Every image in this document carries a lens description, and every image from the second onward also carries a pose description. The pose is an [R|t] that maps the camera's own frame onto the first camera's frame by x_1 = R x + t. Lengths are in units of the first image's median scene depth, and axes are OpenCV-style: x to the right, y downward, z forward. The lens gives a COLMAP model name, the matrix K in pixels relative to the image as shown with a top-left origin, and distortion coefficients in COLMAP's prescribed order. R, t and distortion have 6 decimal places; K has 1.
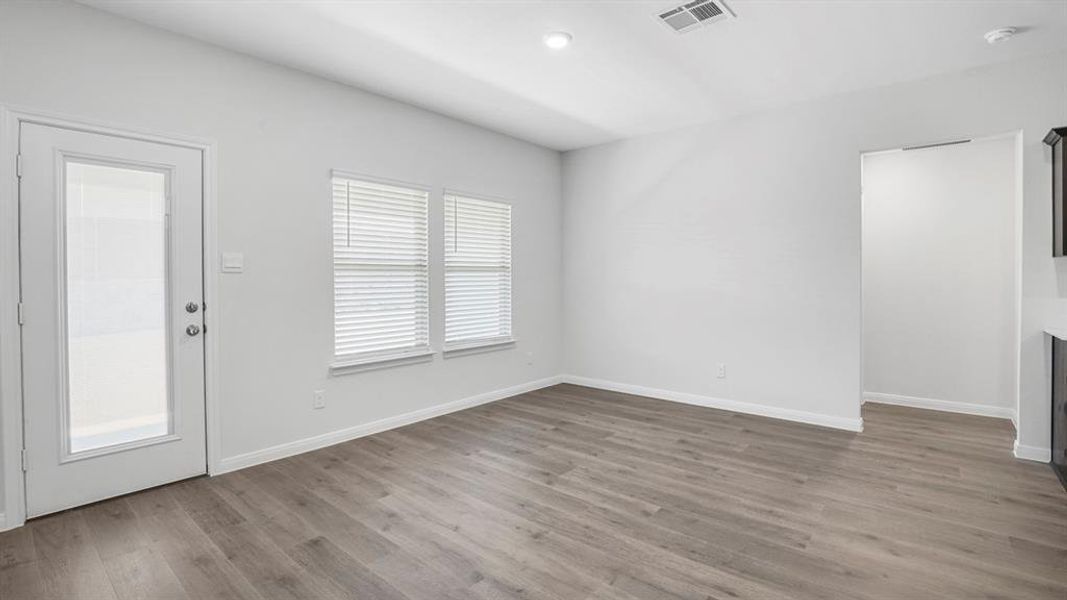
lens RADIAL K [[485.9, 0, 535.3], [0, 485.9, 282.9], [0, 0, 1]] dist [-0.024819, 0.000537]
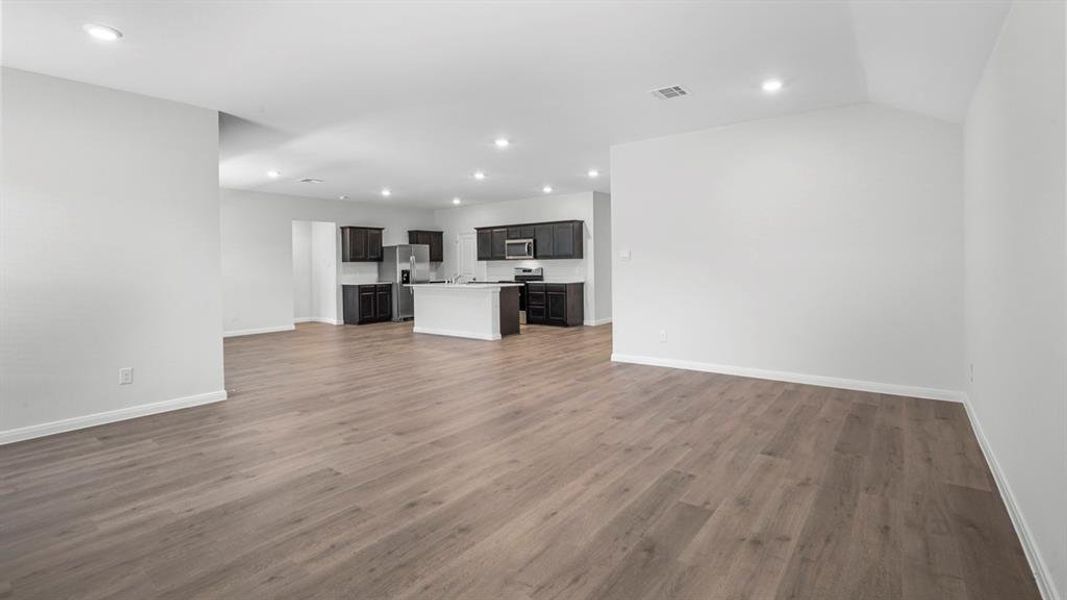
lens RADIAL K [[485.9, 0, 536.9], [0, 485.9, 266.3], [0, 0, 1]] dist [-0.027010, 0.000185]
pose [[-0.047024, 0.000021, 0.998894, -2.290294], [0.025960, 0.999662, 0.001201, 0.004742], [-0.998556, 0.025988, -0.047008, -0.206367]]
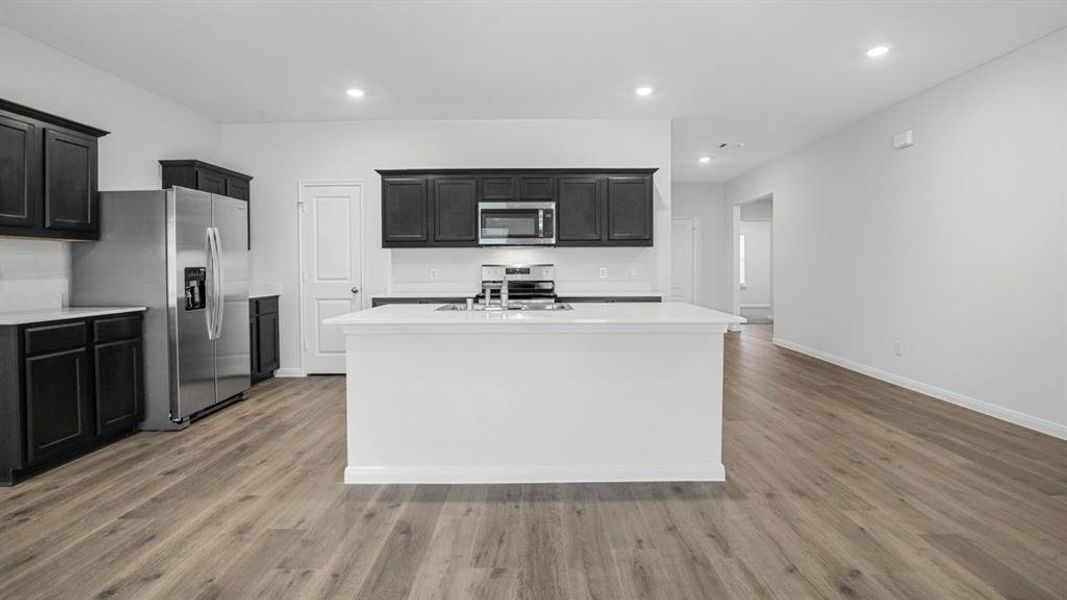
lens RADIAL K [[485.9, 0, 536.9], [0, 485.9, 266.3], [0, 0, 1]] dist [-0.027010, 0.000185]
pose [[-0.643967, 0.007782, 0.765014, -0.214581], [0.016758, 0.999852, 0.003936, 0.016778], [-0.764870, 0.015354, -0.644002, 0.658632]]
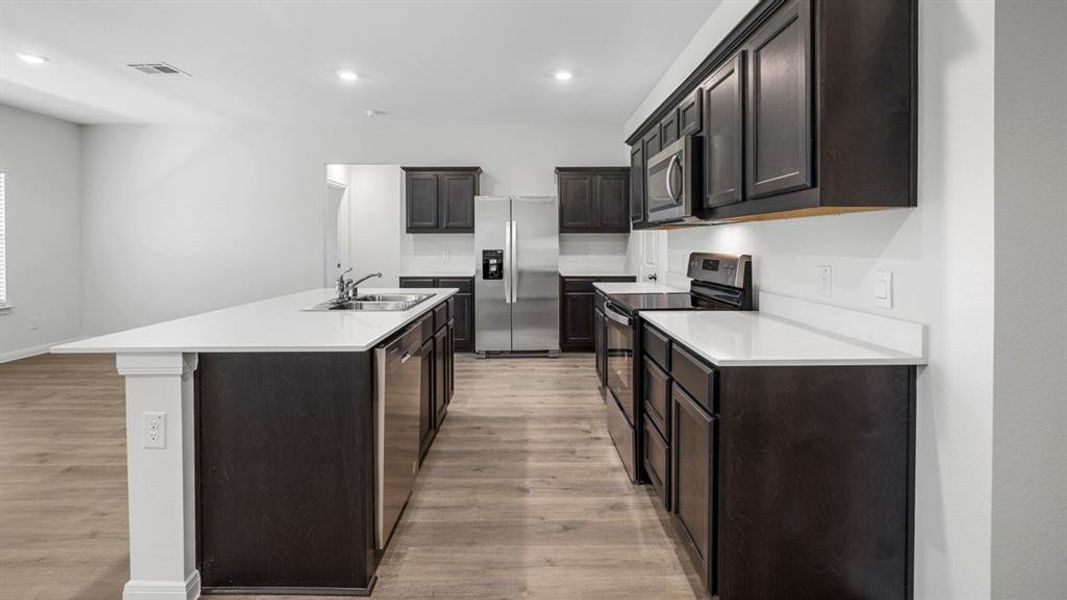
lens RADIAL K [[487.5, 0, 536.4], [0, 487.5, 247.5], [0, 0, 1]] dist [-0.003748, -0.000130]
pose [[0.755972, -0.004457, 0.654589, 0.192640], [0.006651, 0.999977, -0.000873, 0.005105], [-0.654571, 0.005014, 0.755984, -0.754182]]
